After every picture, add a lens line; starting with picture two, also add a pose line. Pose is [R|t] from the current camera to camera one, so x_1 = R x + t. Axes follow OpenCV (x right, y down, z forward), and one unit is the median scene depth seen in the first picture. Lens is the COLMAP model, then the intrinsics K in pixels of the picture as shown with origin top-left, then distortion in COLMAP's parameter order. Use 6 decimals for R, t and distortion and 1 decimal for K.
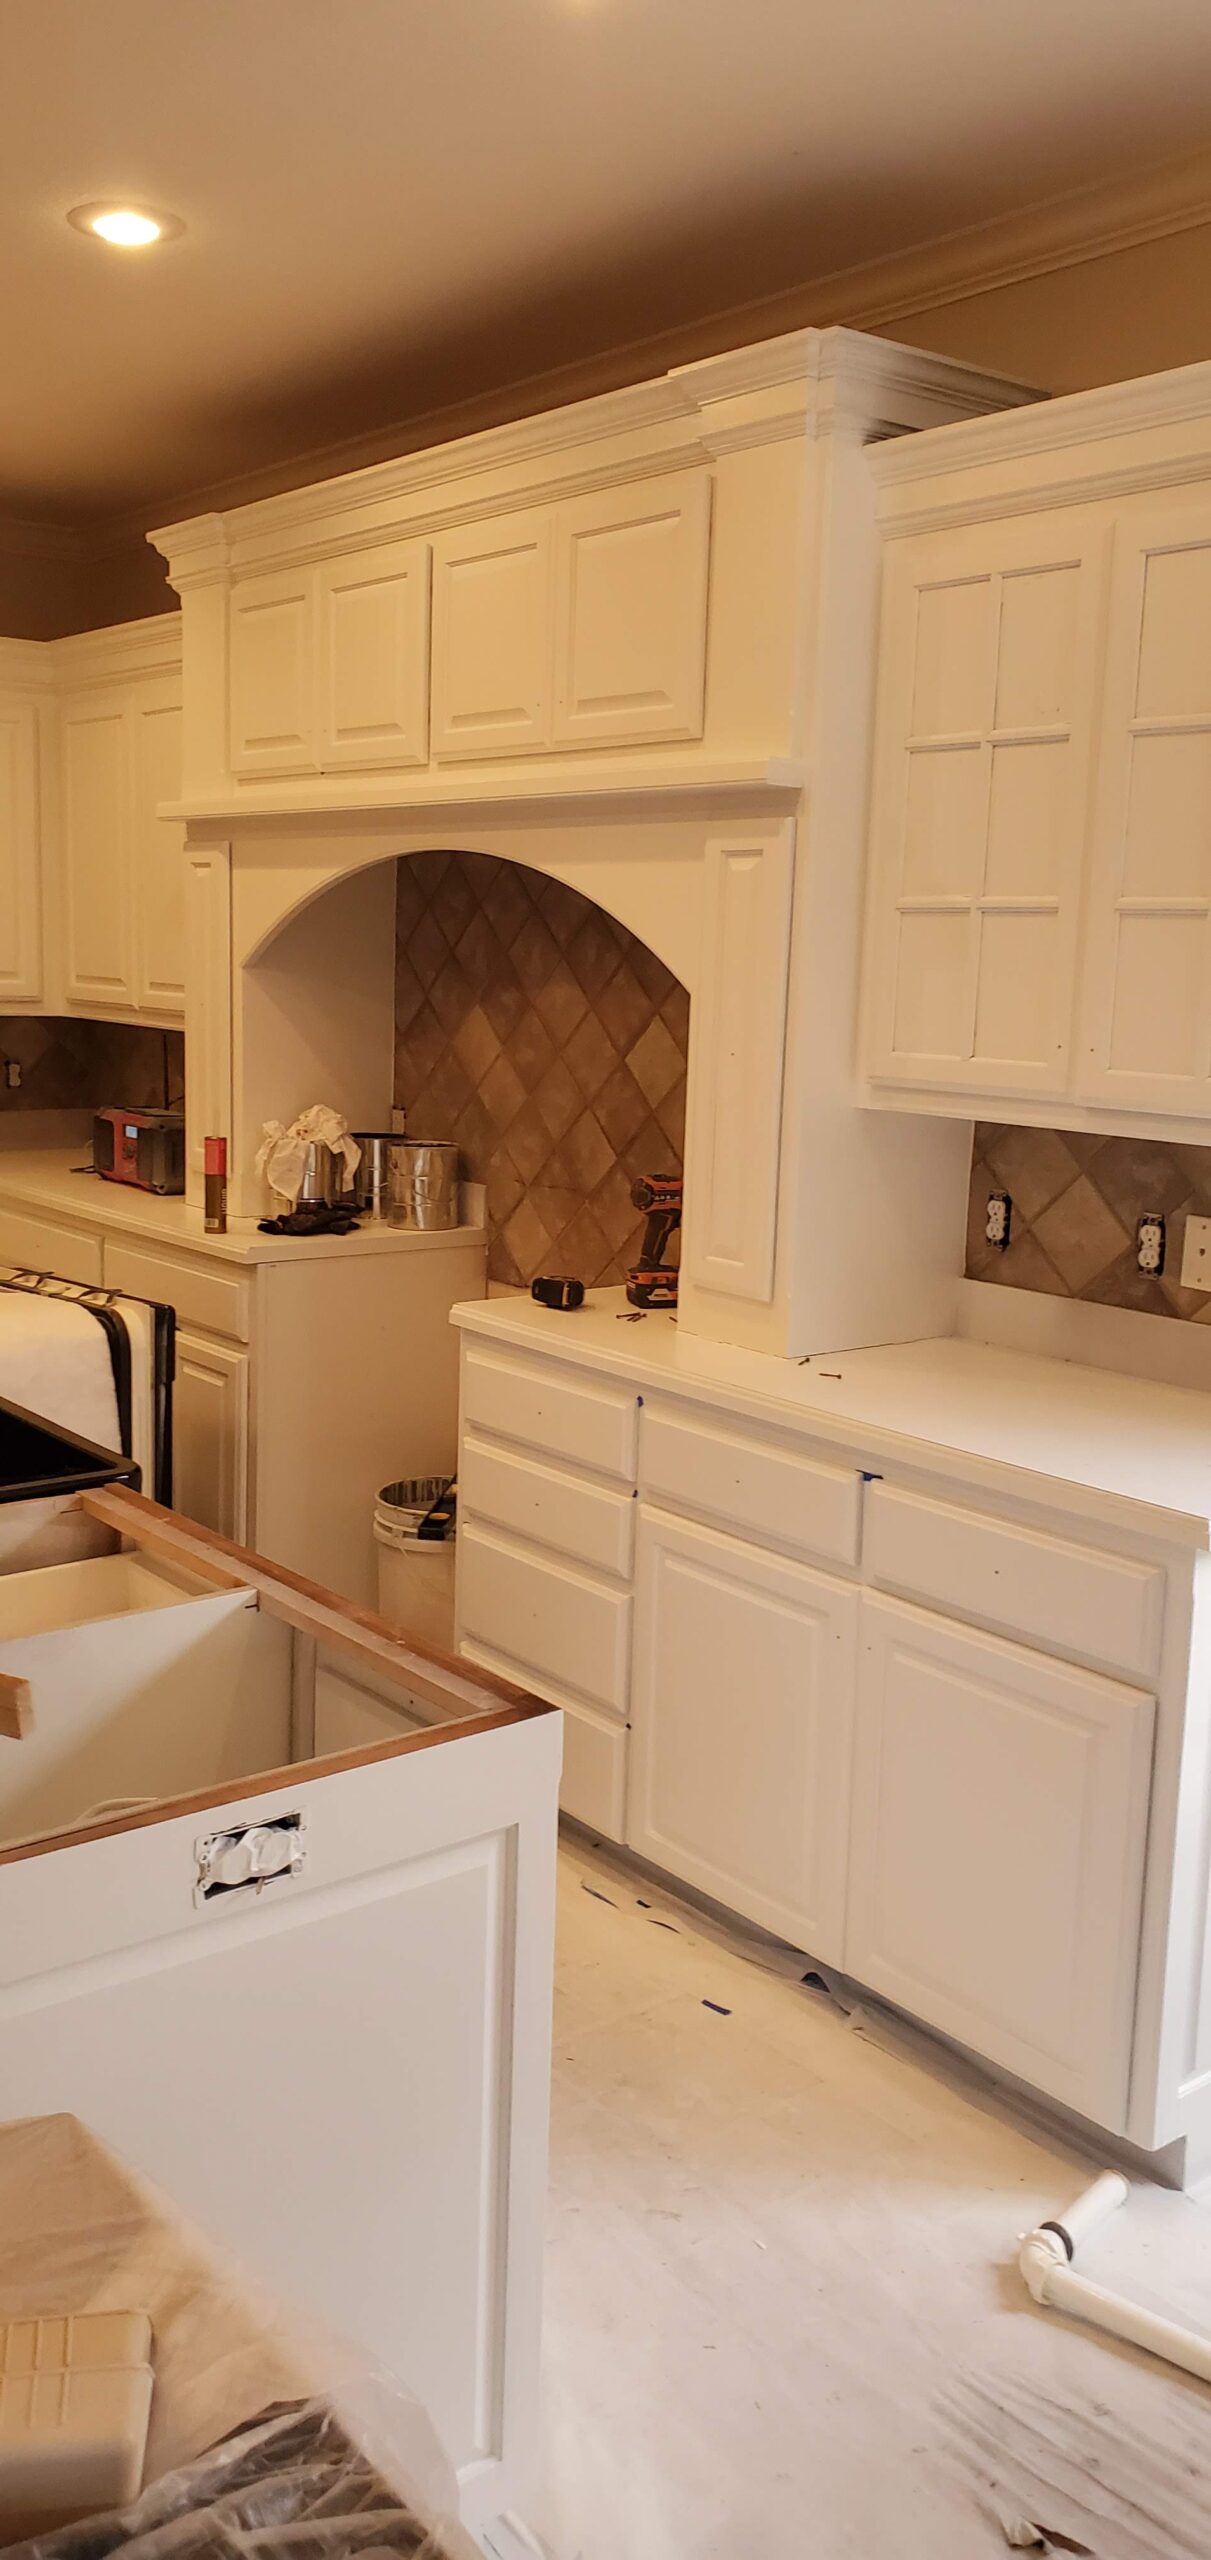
lens RADIAL K [[1917.1, 0, 600.9], [0, 1917.1, 1240.6], [0, 0, 1]] dist [0.084482, -0.267301]
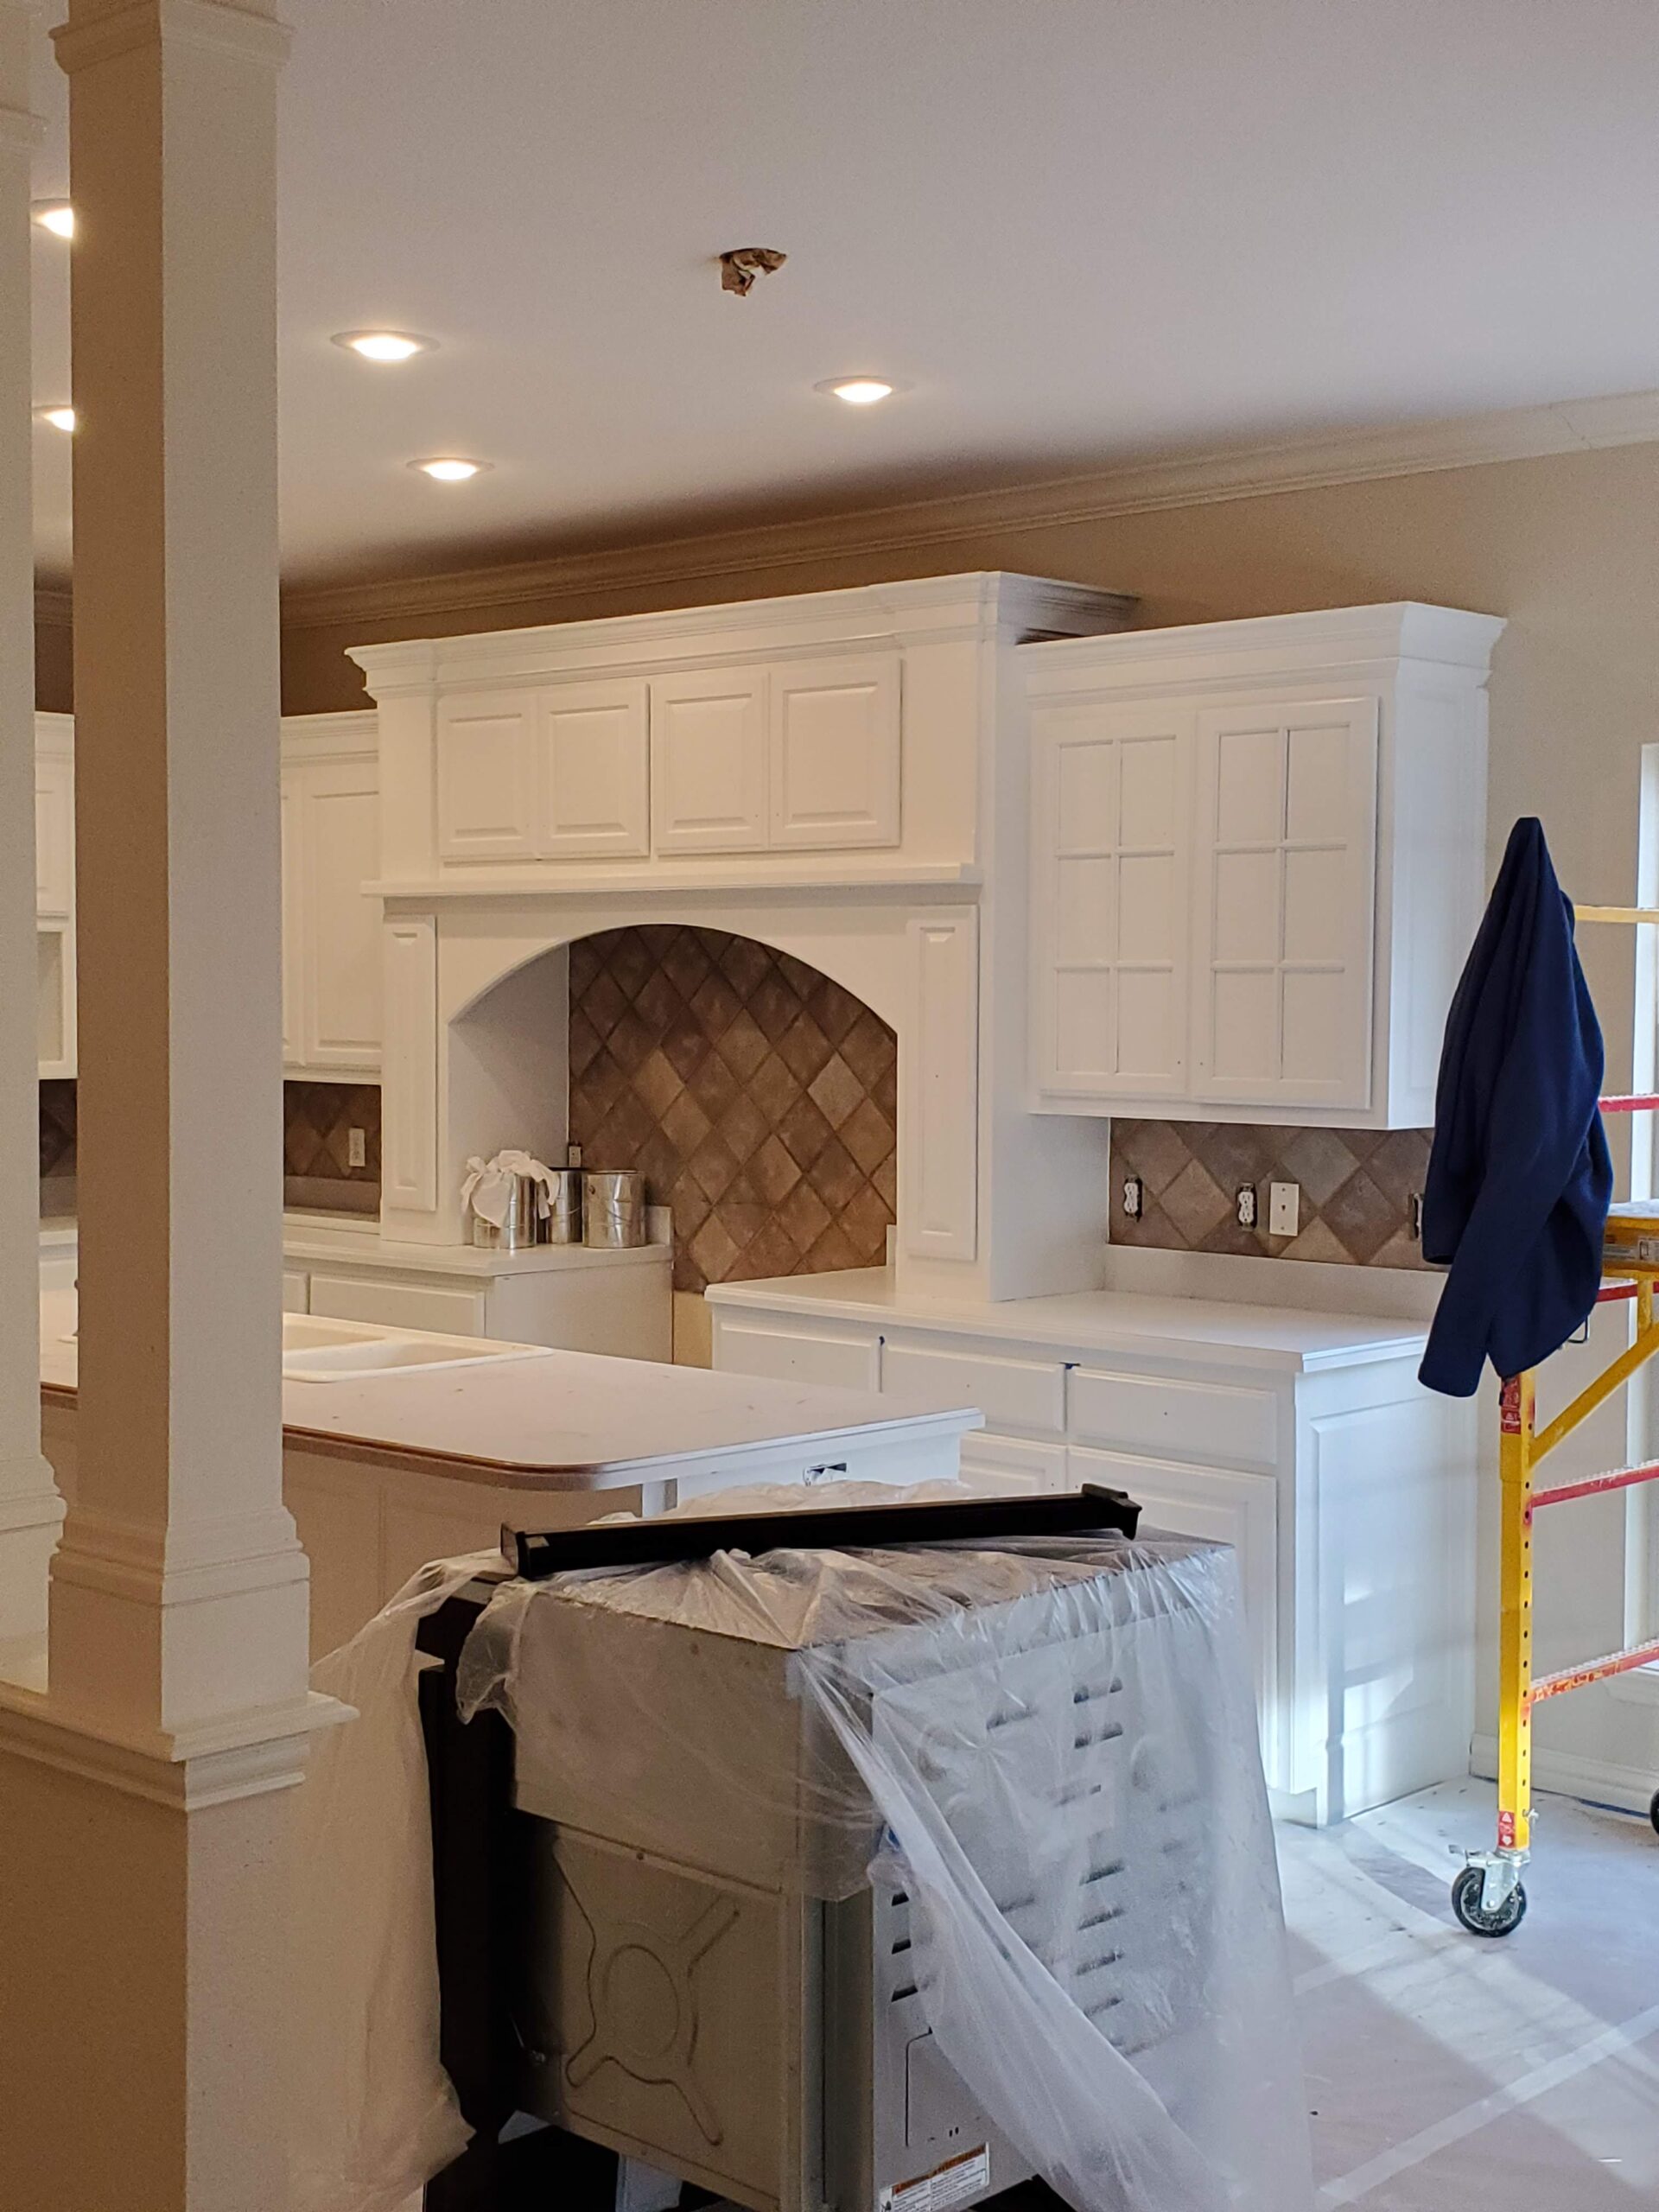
lens RADIAL K [[2697.4, 0, 829.5], [0, 2697.4, 1106.0], [0, 0, 1]] dist [0.005736, -0.007185]
pose [[0.988880, -0.033275, 0.144942, -0.221184], [0.047974, 0.993918, -0.099124, 0.083927], [-0.140762, 0.104975, 0.984462, -0.665245]]
